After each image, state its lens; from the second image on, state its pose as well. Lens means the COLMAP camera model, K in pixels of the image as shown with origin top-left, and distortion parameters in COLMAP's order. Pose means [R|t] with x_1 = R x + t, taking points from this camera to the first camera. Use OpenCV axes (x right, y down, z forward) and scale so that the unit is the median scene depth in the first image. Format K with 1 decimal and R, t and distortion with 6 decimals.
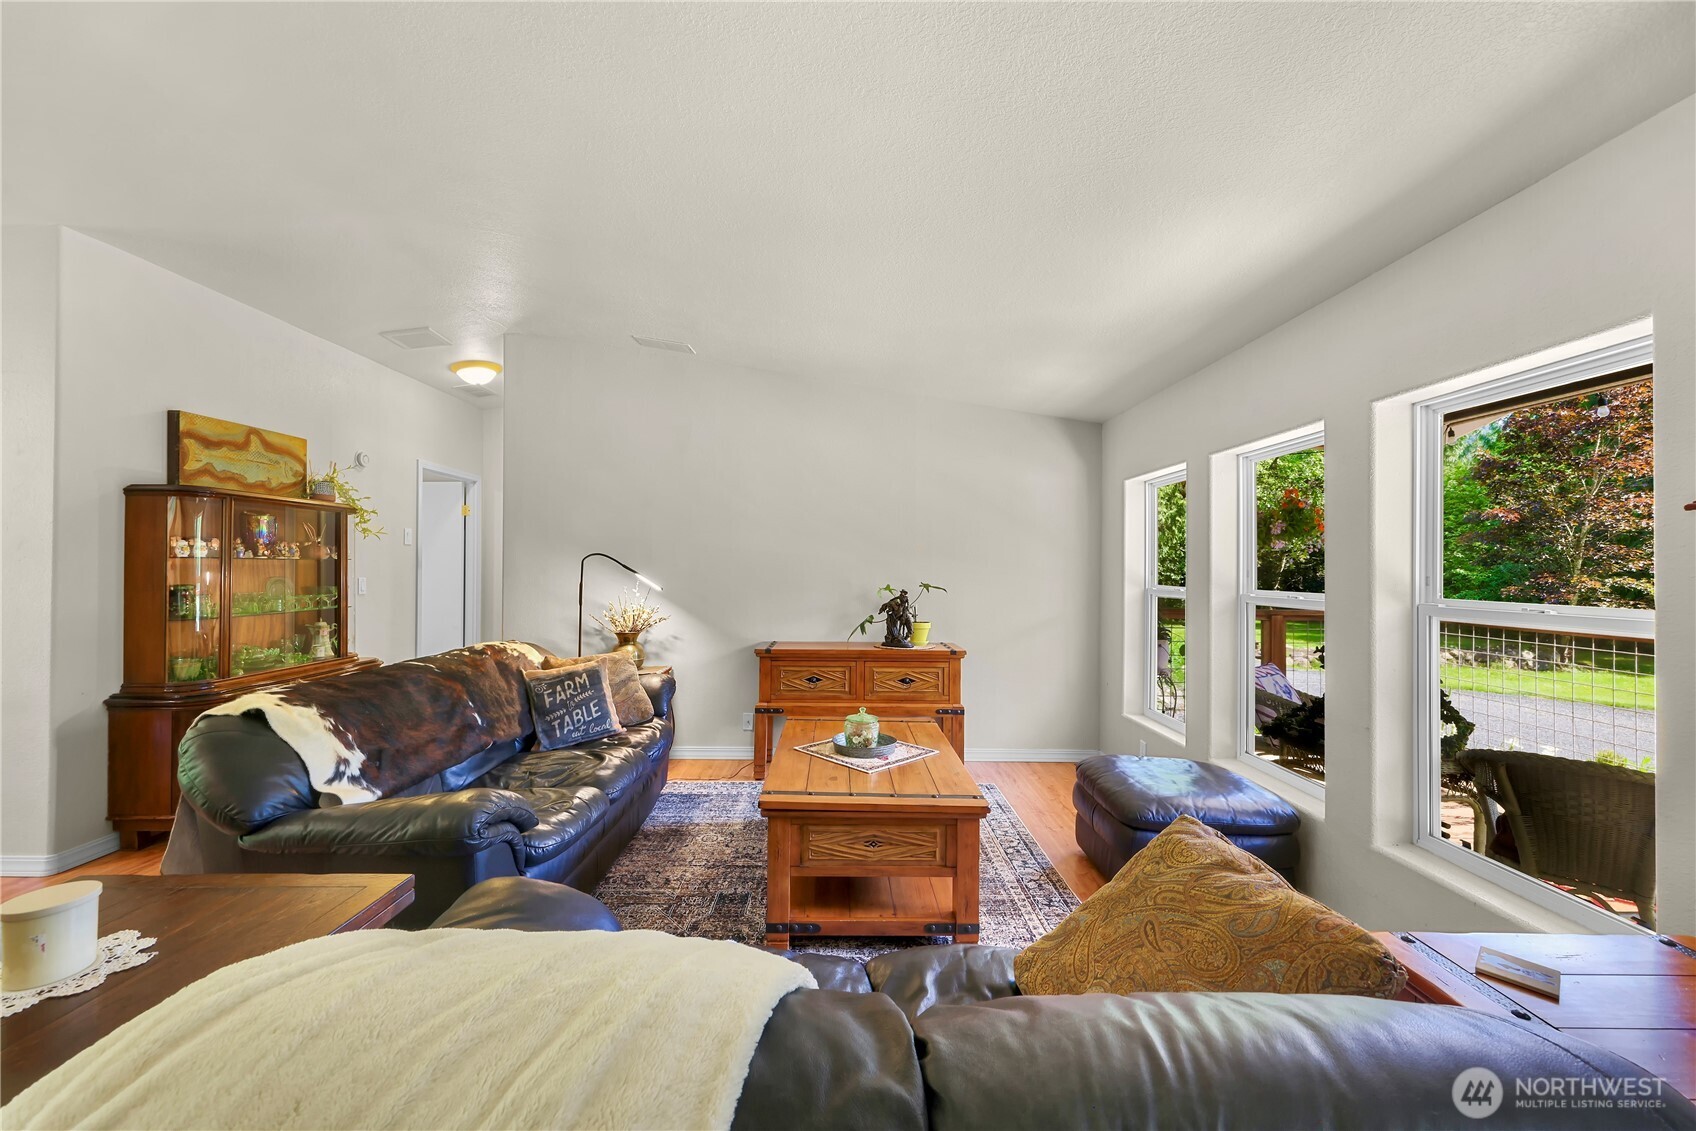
lens RADIAL K [[661.1, 0, 853.4], [0, 661.1, 560.8], [0, 0, 1]] dist [-0.000511, -0.000645]
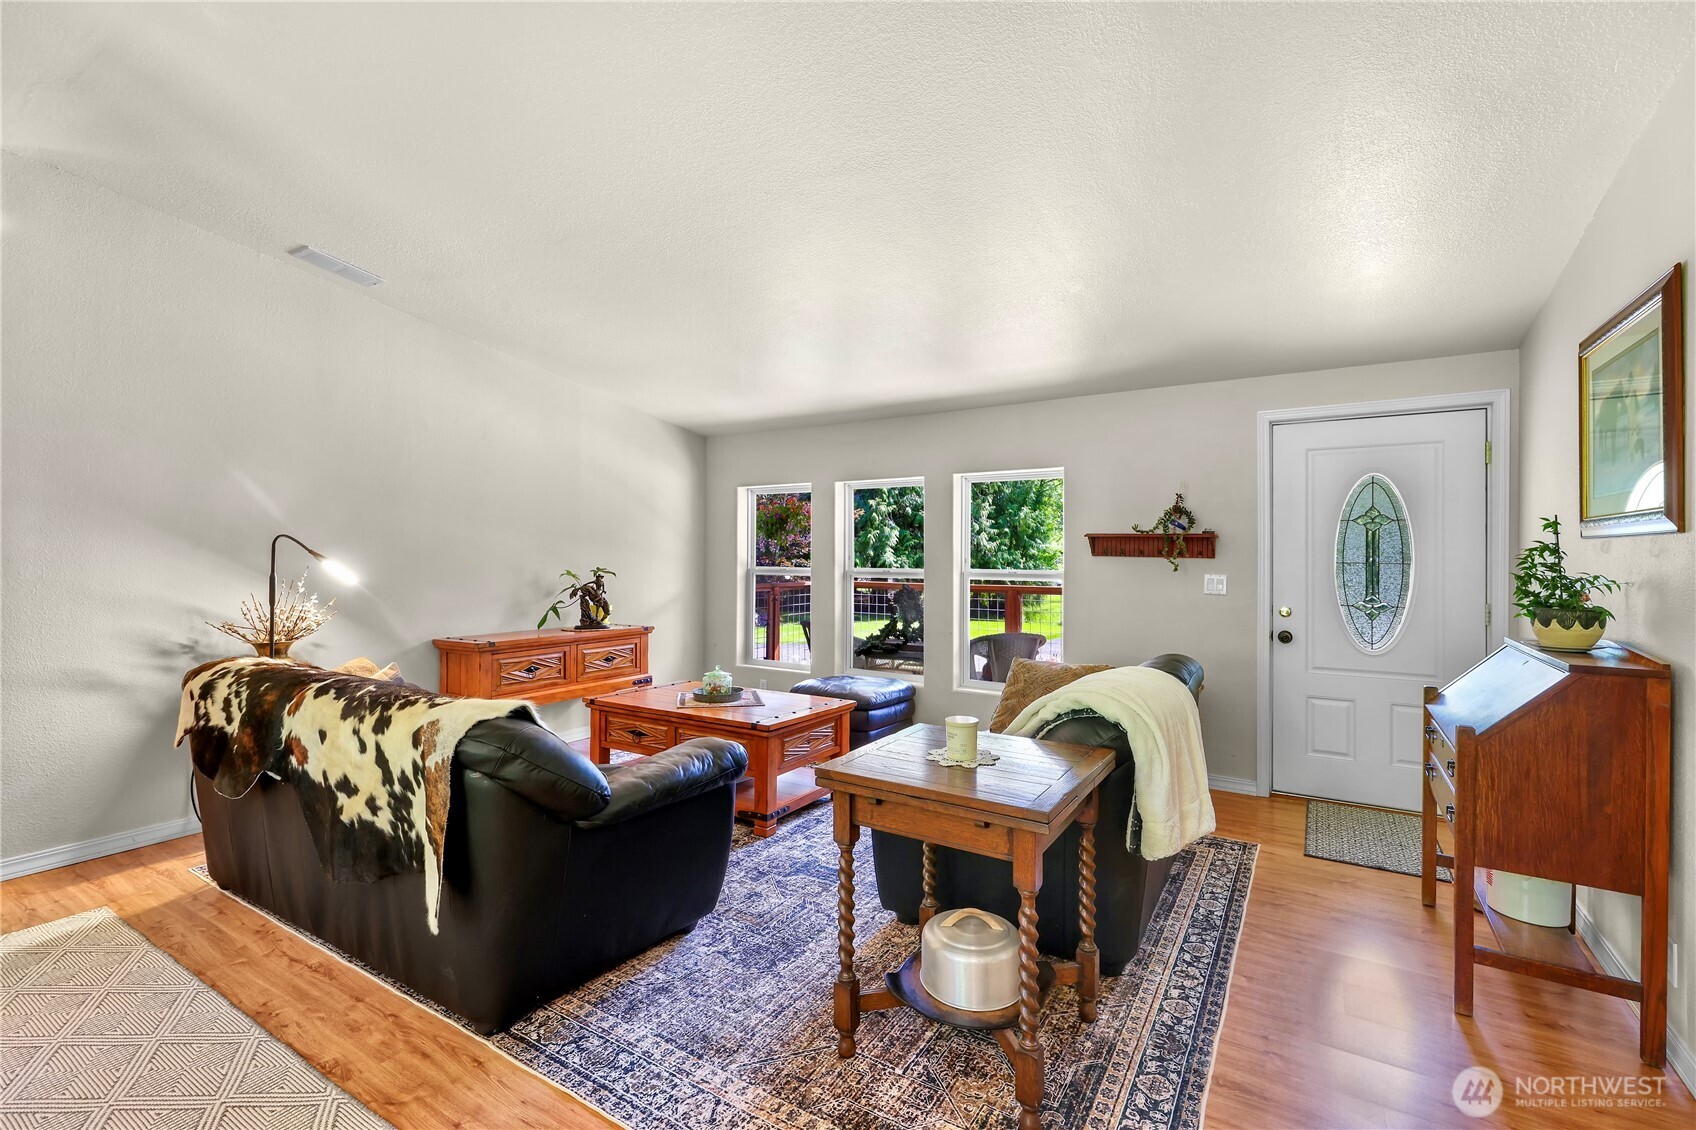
lens RADIAL K [[755.5, 0, 846.1], [0, 755.5, 547.1], [0, 0, 1]] dist [0.004664, -0.000726]
pose [[0.539800, 0.006083, 0.841771, -0.807624], [-0.011550, 0.999933, 0.000181, -0.004743], [-0.841714, -0.009820, 0.539834, 0.014403]]
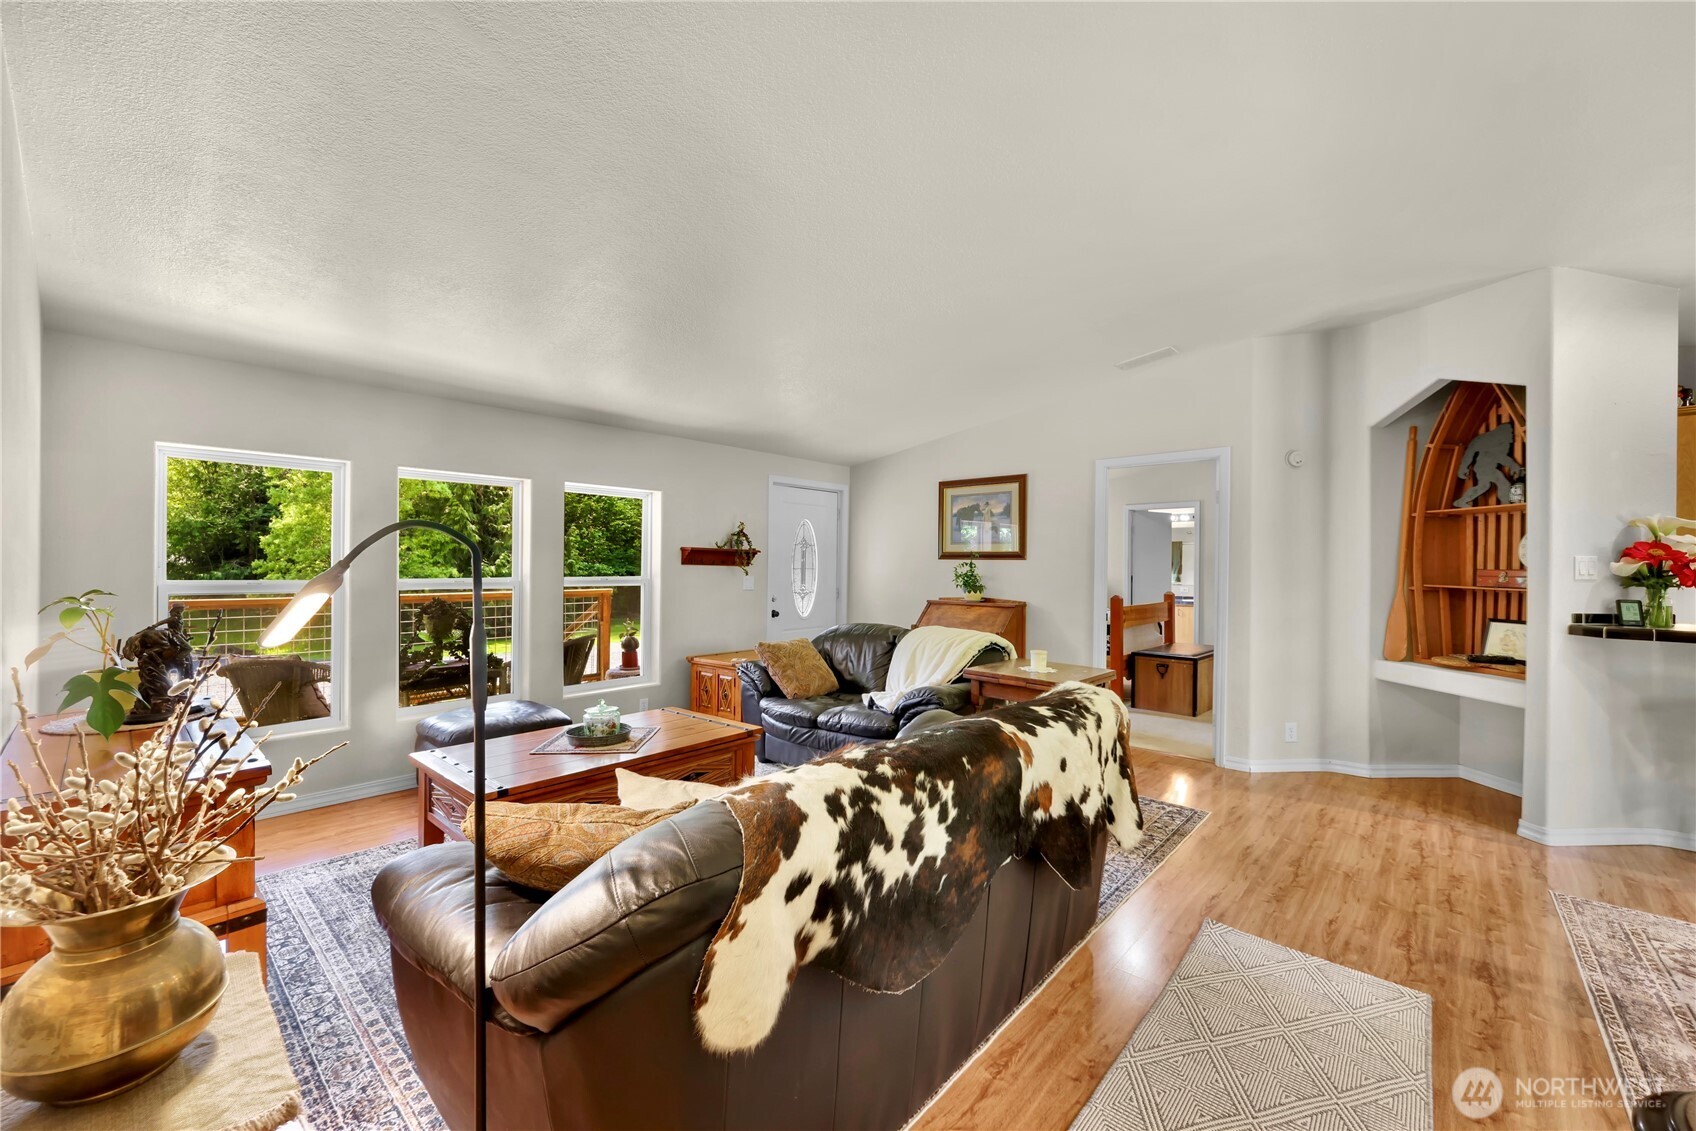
lens RADIAL K [[661.1, 0, 847.5], [0, 661.1, 564.3], [0, 0, 1]] dist [-0.000511, -0.000645]
pose [[-0.737736, -0.011369, 0.674994, -0.743067], [-0.021361, 0.999751, -0.006508, 0.006779], [-0.674752, -0.019219, -0.737794, 1.121369]]
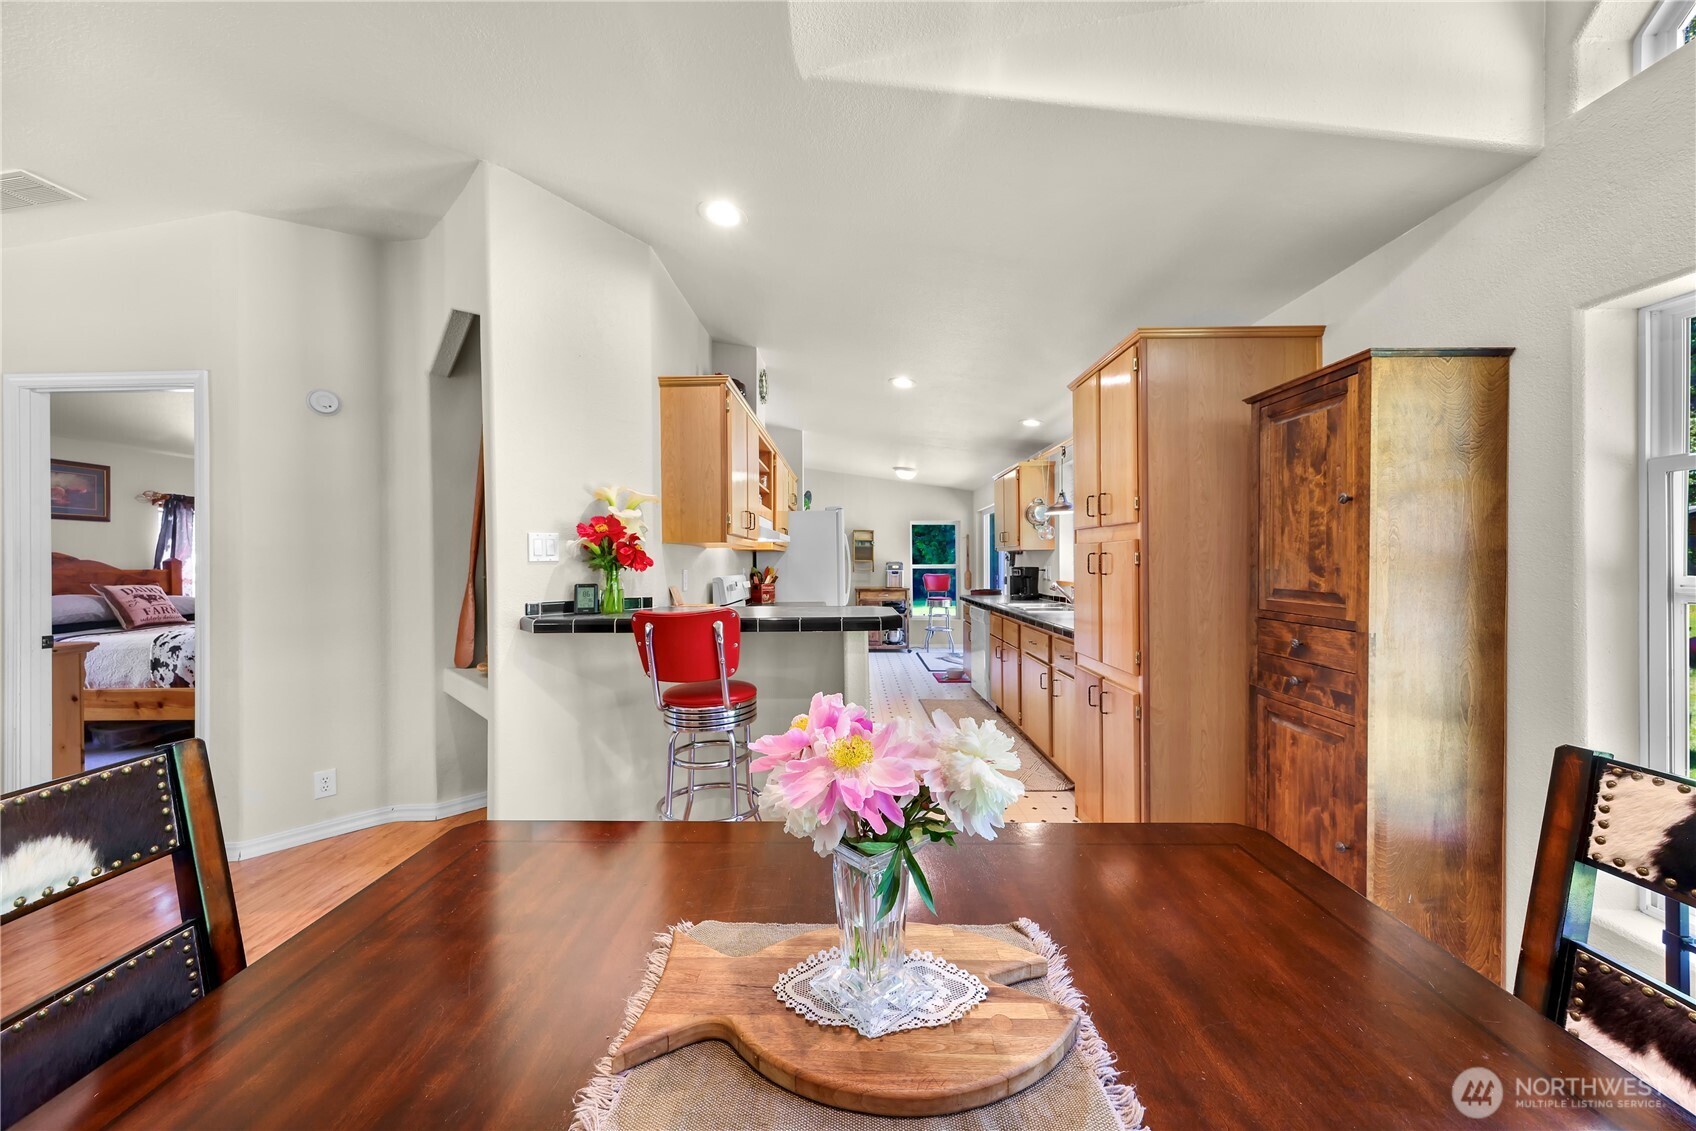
lens RADIAL K [[609.2, 0, 840.8], [0, 609.2, 565.6], [0, 0, 1]] dist [0.002007, 0.000139]
pose [[-0.999681, 0.004063, 0.024925, -1.199748], [0.003998, 0.999989, -0.002641, 0.007863], [-0.024935, -0.002540, -0.999686, 0.499647]]
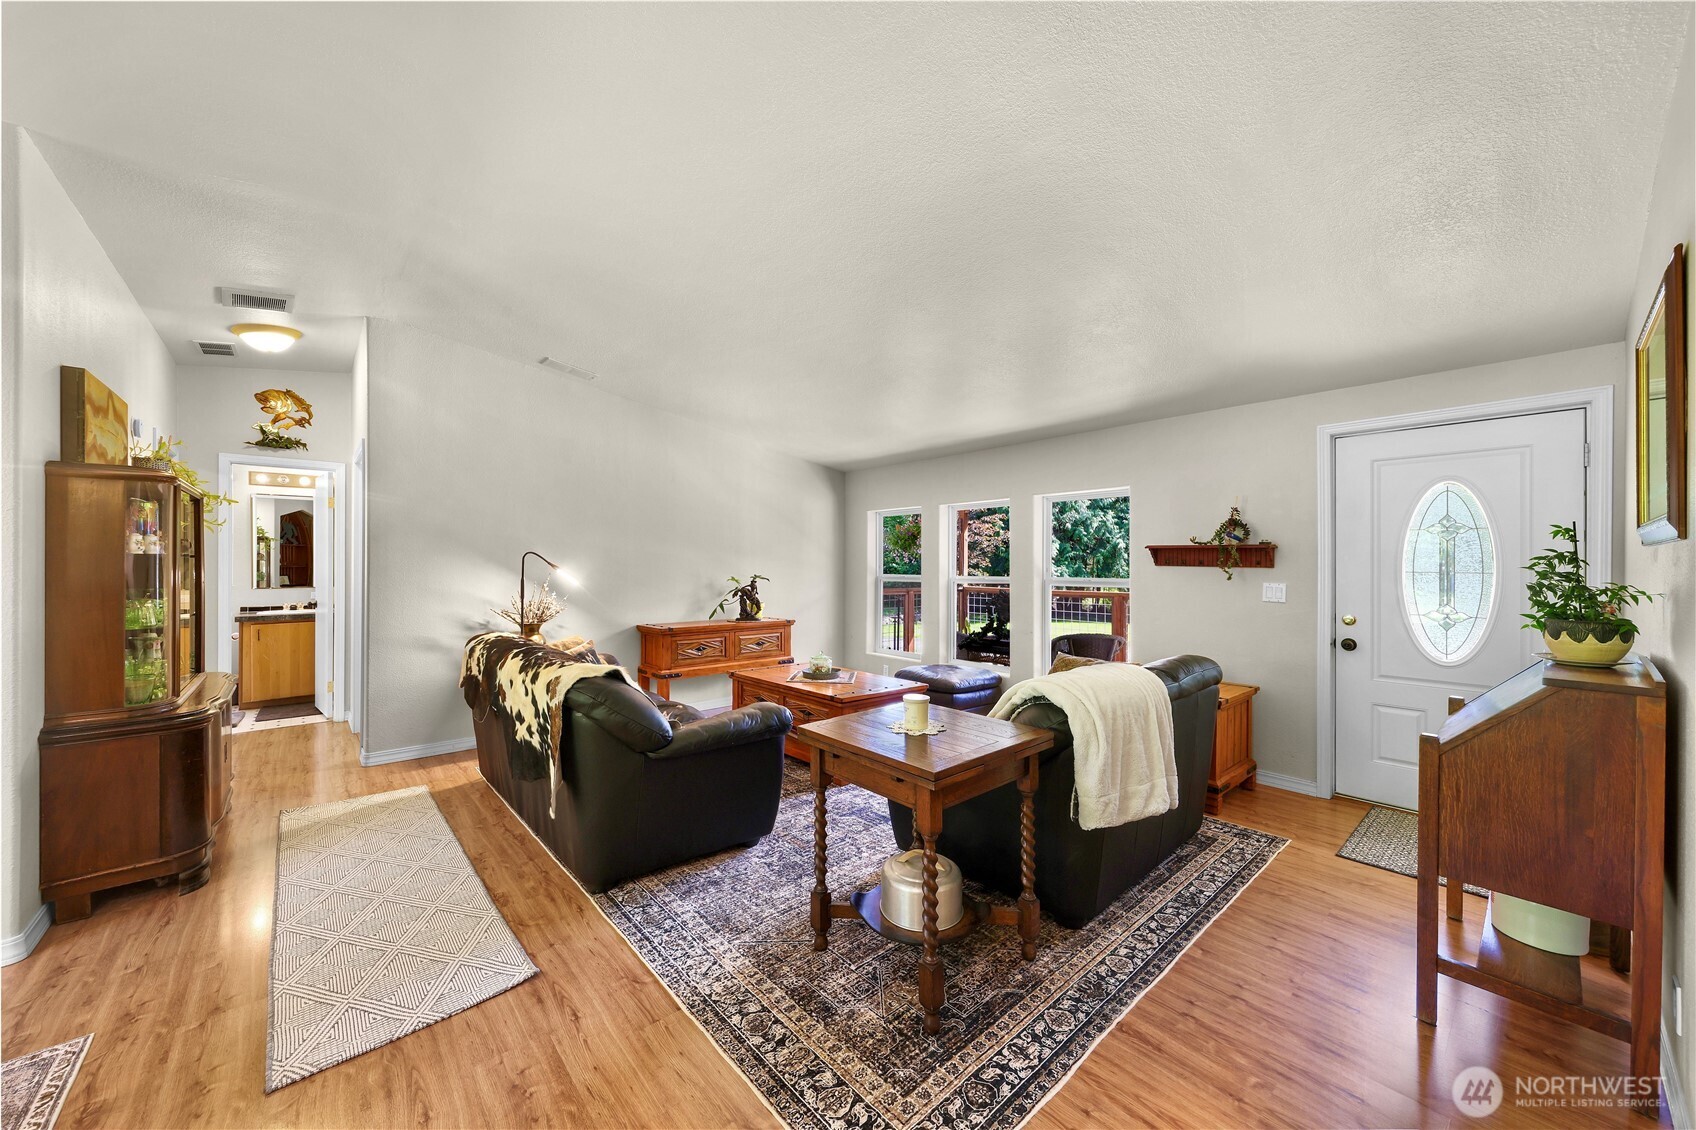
lens RADIAL K [[623.8, 0, 839.1], [0, 623.8, 560.5], [0, 0, 1]] dist [0.003999, 0.000102]
pose [[0.759301, 0.001481, 0.650738, -0.718502], [-0.006770, 0.999961, 0.005624, -0.006270], [-0.650704, -0.008676, 0.759282, -0.141098]]
